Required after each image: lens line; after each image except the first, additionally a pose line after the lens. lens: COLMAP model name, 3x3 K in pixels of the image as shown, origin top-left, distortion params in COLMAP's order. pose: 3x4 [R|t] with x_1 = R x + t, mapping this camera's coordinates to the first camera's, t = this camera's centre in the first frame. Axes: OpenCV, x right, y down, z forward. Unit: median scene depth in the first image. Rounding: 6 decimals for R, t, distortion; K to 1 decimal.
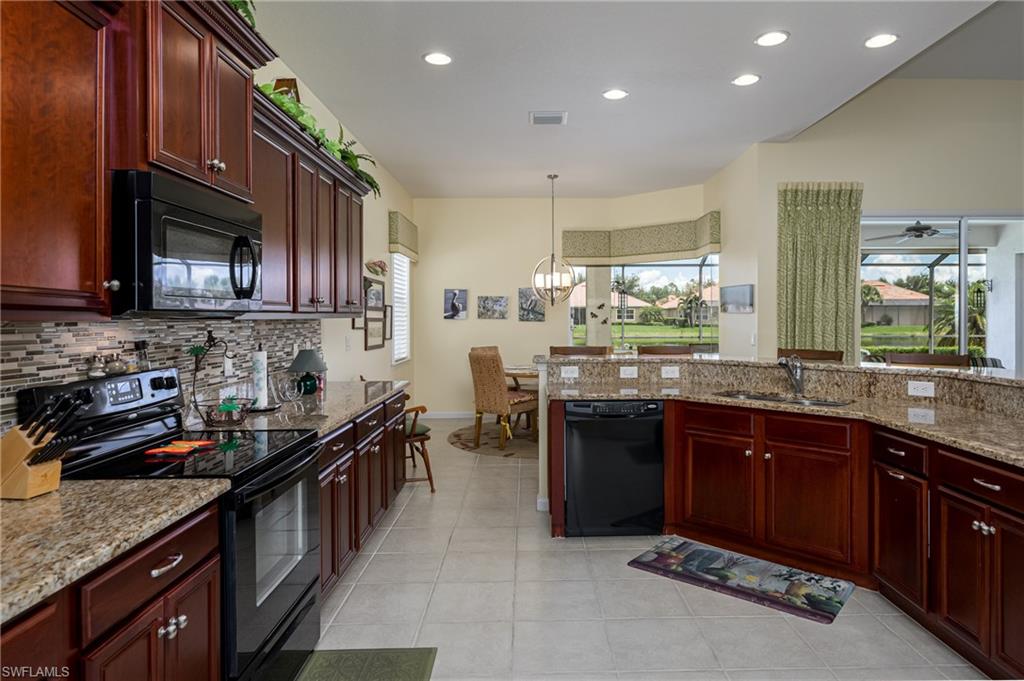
lens RADIAL K [[646.0, 0, 529.0], [0, 646.0, 317.3], [0, 0, 1]] dist [0.002038, 0.001679]
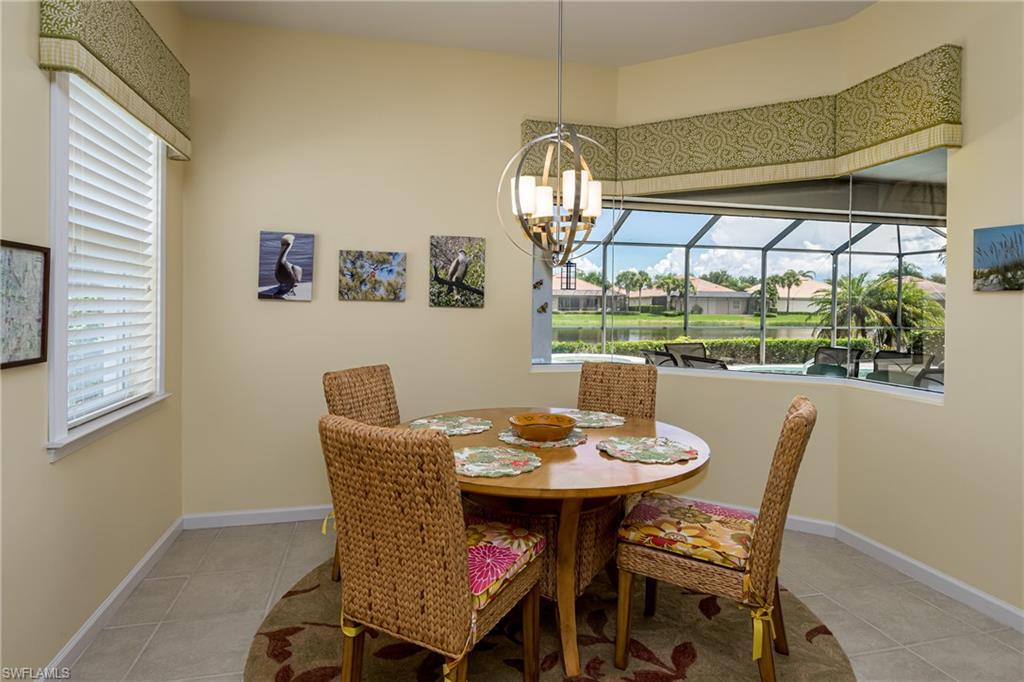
lens RADIAL K [[575.9, 0, 507.6], [0, 575.9, 302.8], [0, 0, 1]] dist [0.000656, -0.000166]
pose [[0.973632, 0.013979, 0.227697, -0.044280], [-0.013584, 0.999902, -0.003303, 0.003207], [-0.227721, 0.000123, 0.973726, 0.460893]]
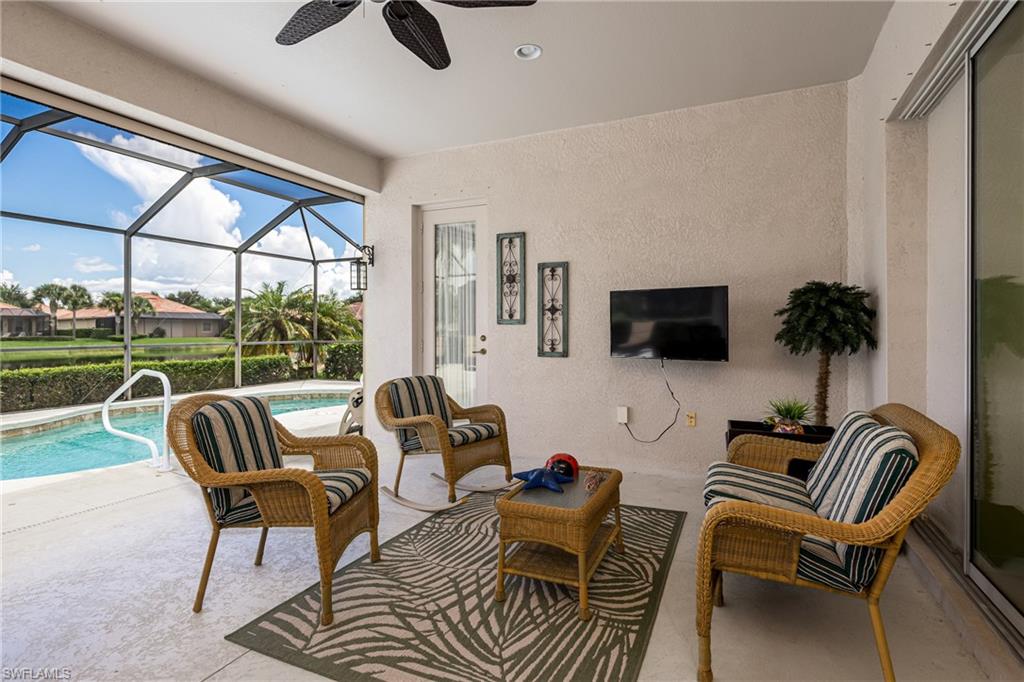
lens RADIAL K [[528.0, 0, 527.5], [0, 528.0, 333.2], [0, 0, 1]] dist [-0.009804, 0.005039]
pose [[0.434569, -0.003623, 0.900631, 0.328906], [0.002029, 0.999993, 0.003043, 0.024225], [-0.900636, 0.000505, 0.434573, 0.656687]]
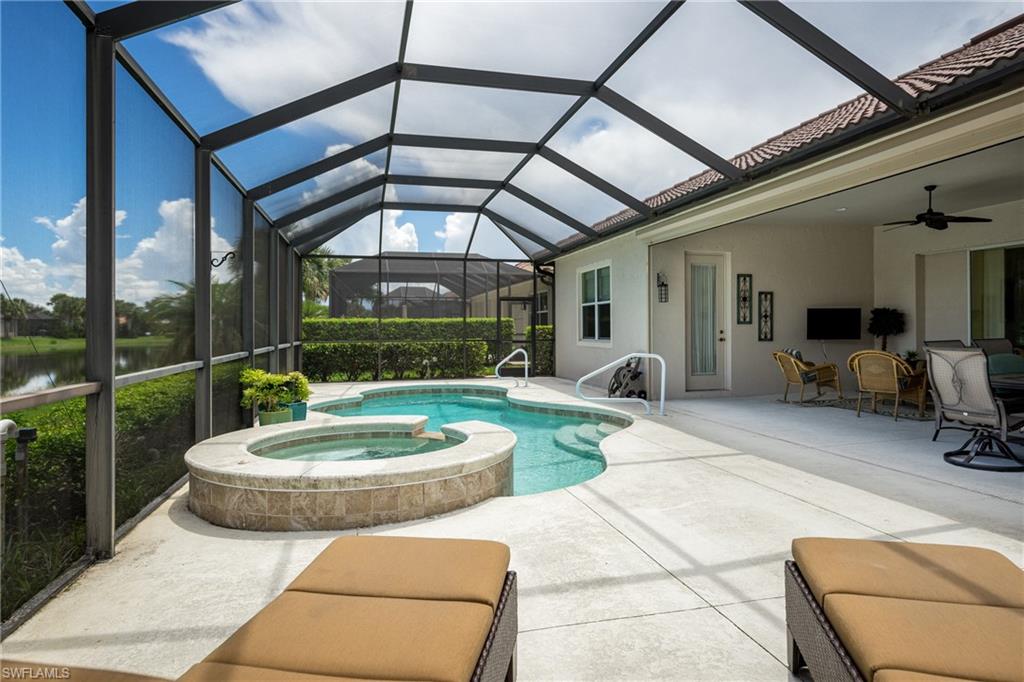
lens RADIAL K [[607.7, 0, 510.8], [0, 607.7, 336.3], [0, 0, 1]] dist [0.017326, -0.002716]
pose [[-0.230091, -0.007953, 0.973137, -0.143343], [0.008501, 0.999912, 0.010181, 0.024315], [-0.973132, 0.010615, -0.230003, 1.493219]]
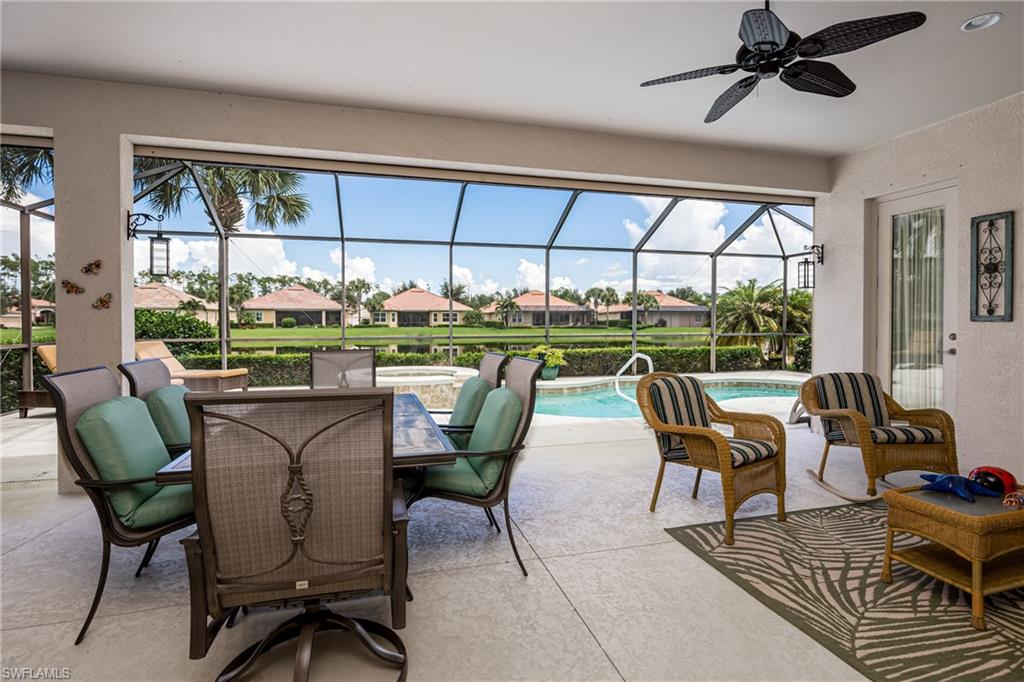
lens RADIAL K [[528.0, 0, 531.5], [0, 528.0, 329.5], [0, 0, 1]] dist [-0.009804, 0.005039]
pose [[0.965121, -0.000514, 0.261804, 0.304510], [-0.003271, 0.999896, 0.014021, 0.019175], [-0.261784, -0.014388, 0.965019, 0.578153]]
